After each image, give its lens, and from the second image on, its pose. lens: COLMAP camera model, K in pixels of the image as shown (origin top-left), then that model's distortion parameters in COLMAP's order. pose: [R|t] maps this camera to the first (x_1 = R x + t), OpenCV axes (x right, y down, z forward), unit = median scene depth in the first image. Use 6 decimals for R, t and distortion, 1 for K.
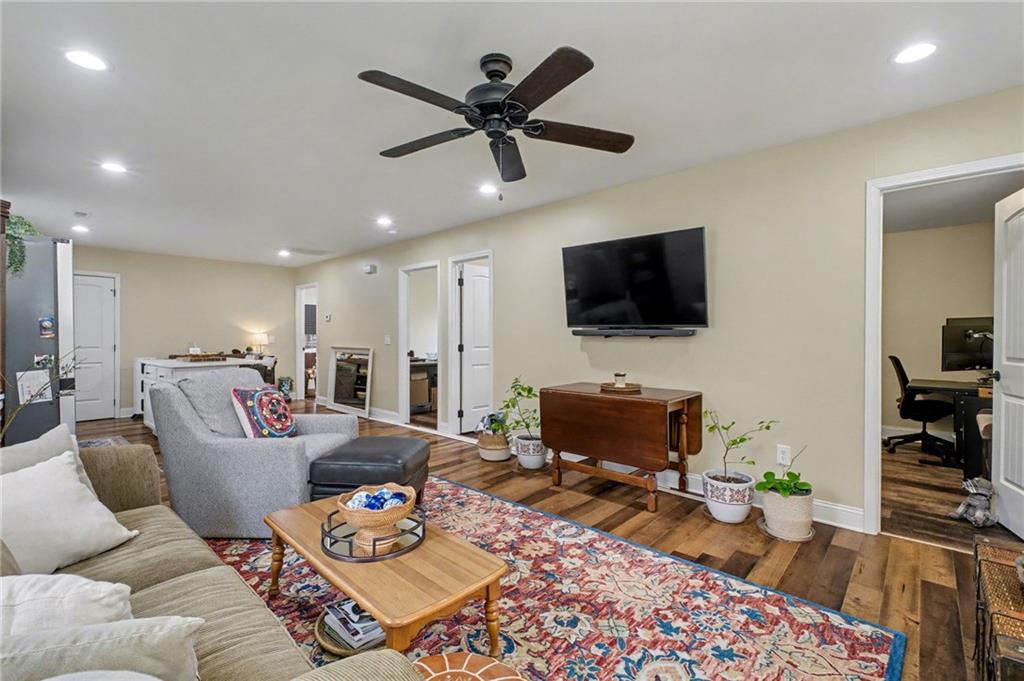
lens RADIAL K [[456.8, 0, 512.2], [0, 456.8, 339.6], [0, 0, 1]] dist [-0.003294, 0.000812]
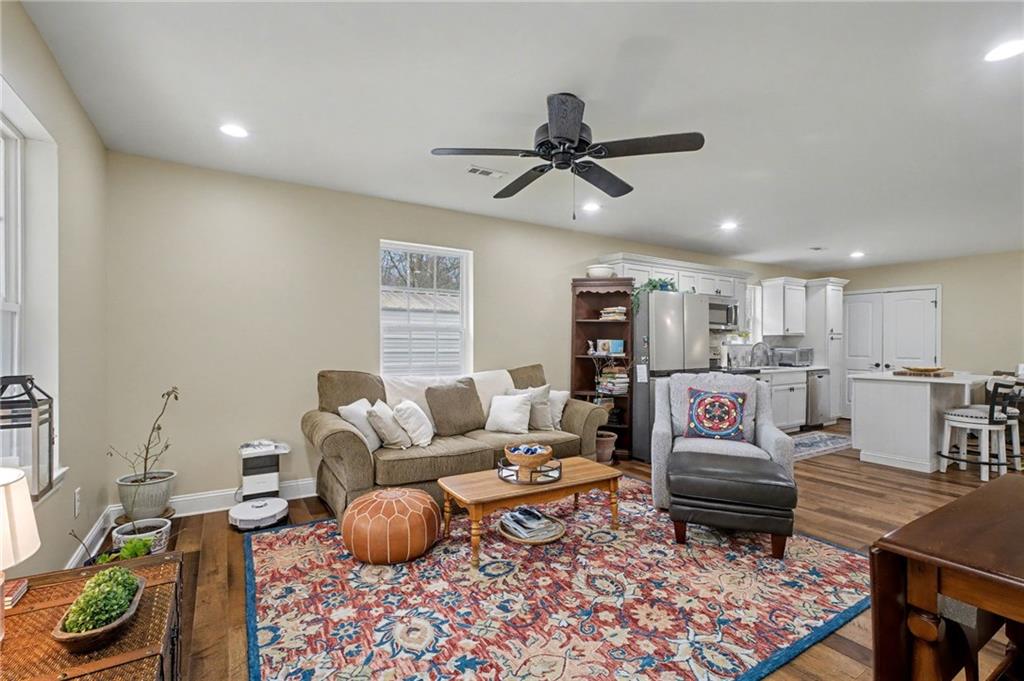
lens RADIAL K [[456.8, 0, 500.2], [0, 456.8, 345.6], [0, 0, 1]] dist [-0.003294, 0.000812]
pose [[-0.284305, -0.000420, -0.958734, 0.994305], [-0.014090, 0.999894, 0.003740, -0.010403], [0.958630, 0.014572, -0.284281, 1.086500]]
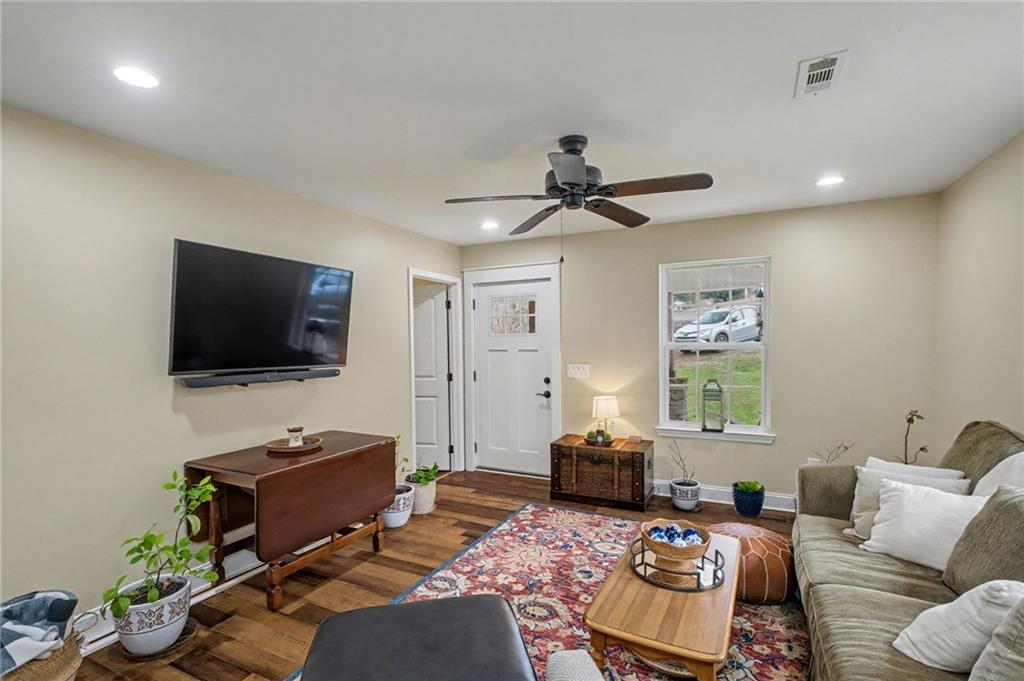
lens RADIAL K [[480.0, 0, 498.5], [0, 480.0, 360.1], [0, 0, 1]] dist [0.001919, -0.001183]
pose [[-0.255807, -0.032603, 0.966178, -1.063708], [0.024621, 0.998887, 0.040226, -0.109724], [-0.966414, 0.034079, -0.254720, 1.379268]]
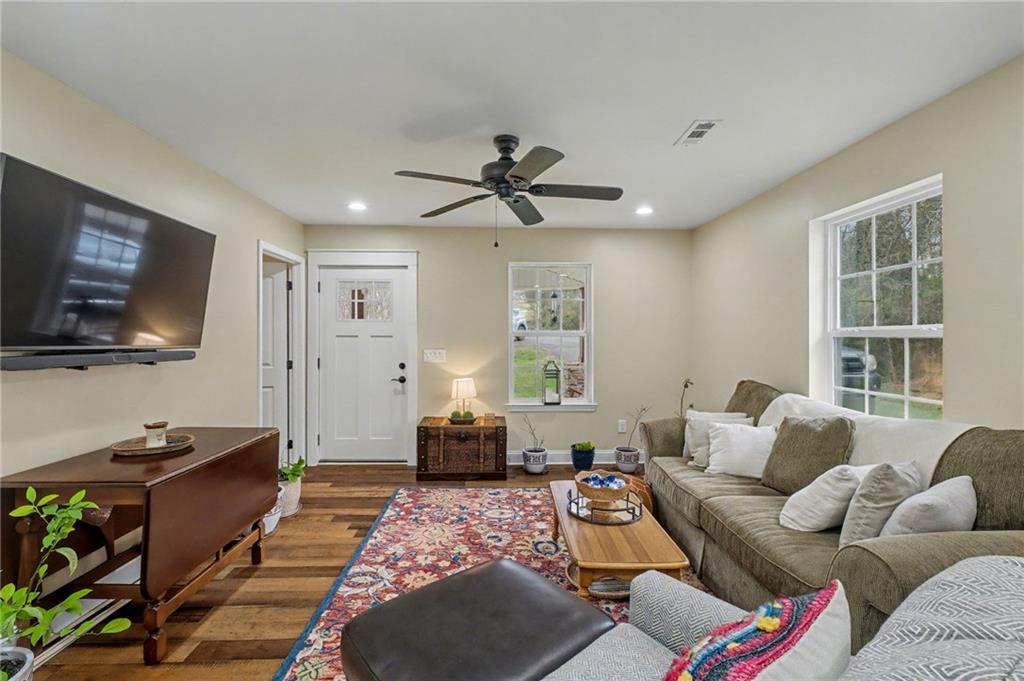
lens RADIAL K [[456.8, 0, 502.1], [0, 456.8, 337.4], [0, 0, 1]] dist [-0.003294, 0.000812]
pose [[-0.688951, -0.000503, 0.724808, -0.864559], [0.007626, 0.999939, 0.007943, -0.069200], [-0.724768, 0.011000, -0.688906, 1.728955]]
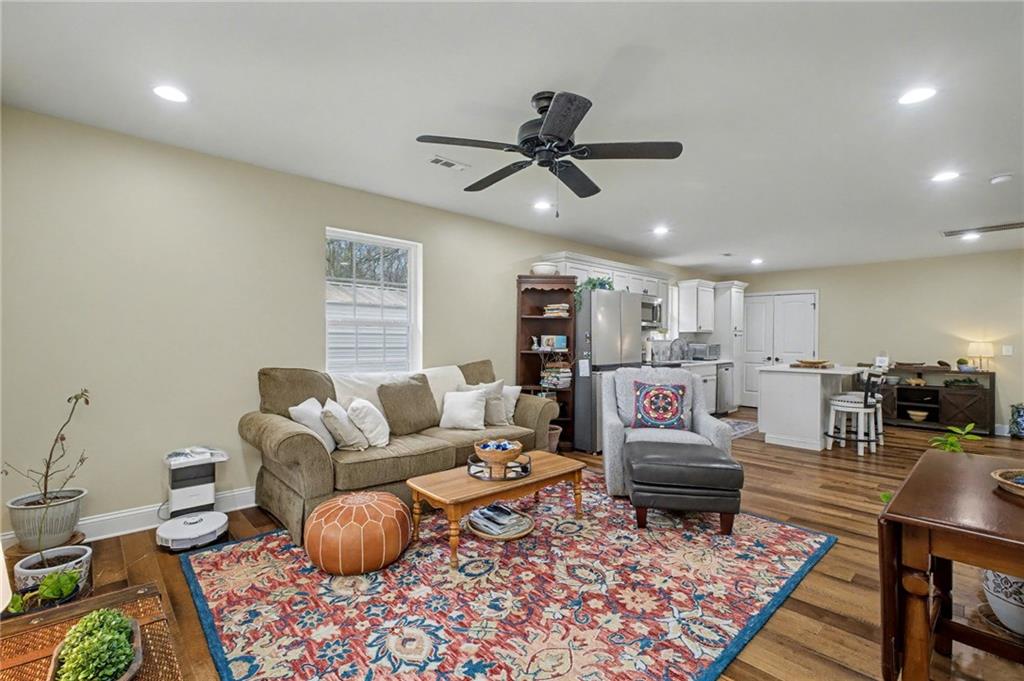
lens RADIAL K [[456.8, 0, 501.9], [0, 456.8, 342.0], [0, 0, 1]] dist [-0.003294, 0.000812]
pose [[-0.093805, 0.002098, -0.995588, 1.012454], [-0.016669, 0.999854, 0.003678, -0.009195], [0.995451, 0.016941, -0.093756, 0.929161]]
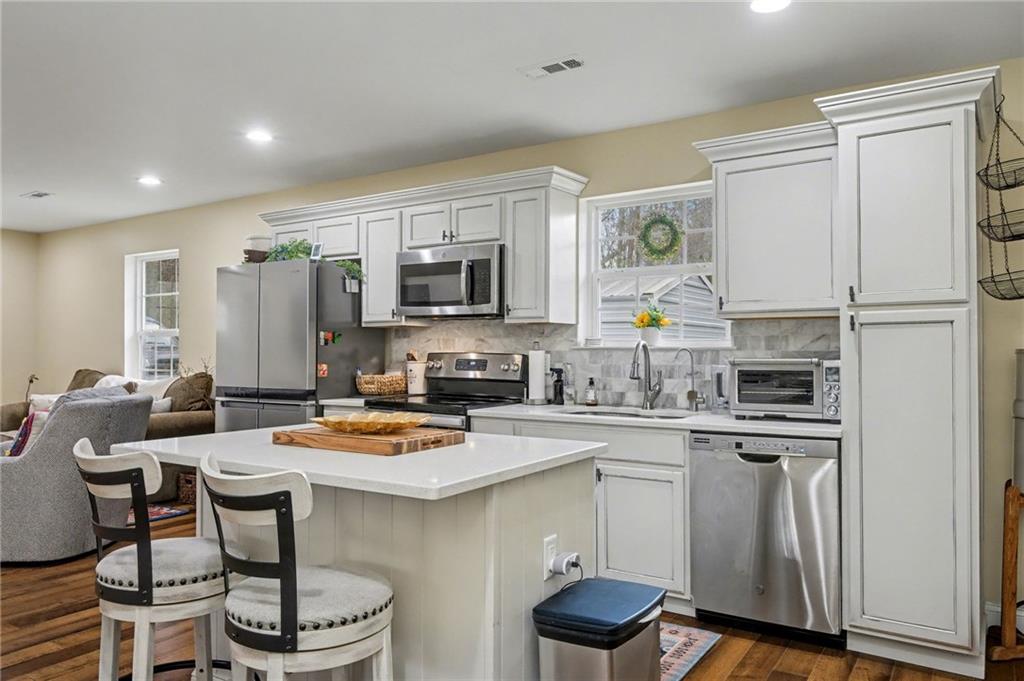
lens RADIAL K [[738.3, 0, 505.3], [0, 738.3, 346.1], [0, 0, 1]] dist [0.008130, 0.000228]
pose [[-0.990851, -0.001871, -0.134950, -1.686261], [-0.003588, 0.999916, 0.012476, -0.052381], [0.134915, 0.012846, -0.990774, 3.471051]]
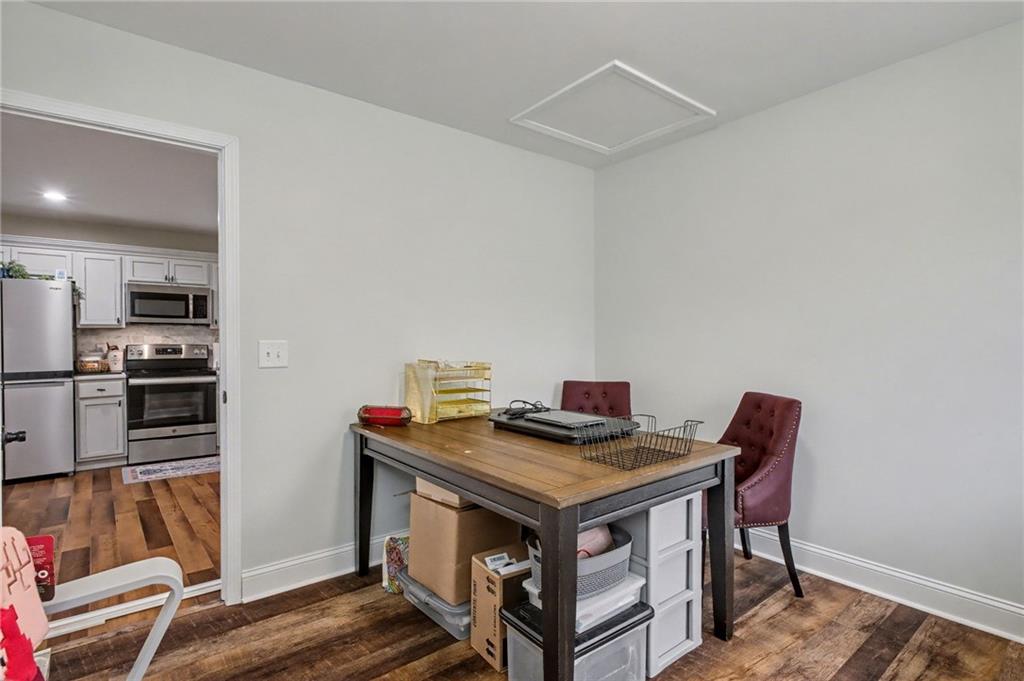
lens RADIAL K [[509.8, 0, 513.8], [0, 509.8, 343.1], [0, 0, 1]] dist [0.000432, -0.000079]
pose [[-0.157944, 0.010510, -0.987392, 0.303892], [-0.017880, 0.999749, 0.013502, -0.077061], [0.987286, 0.019787, -0.157717, 3.497545]]
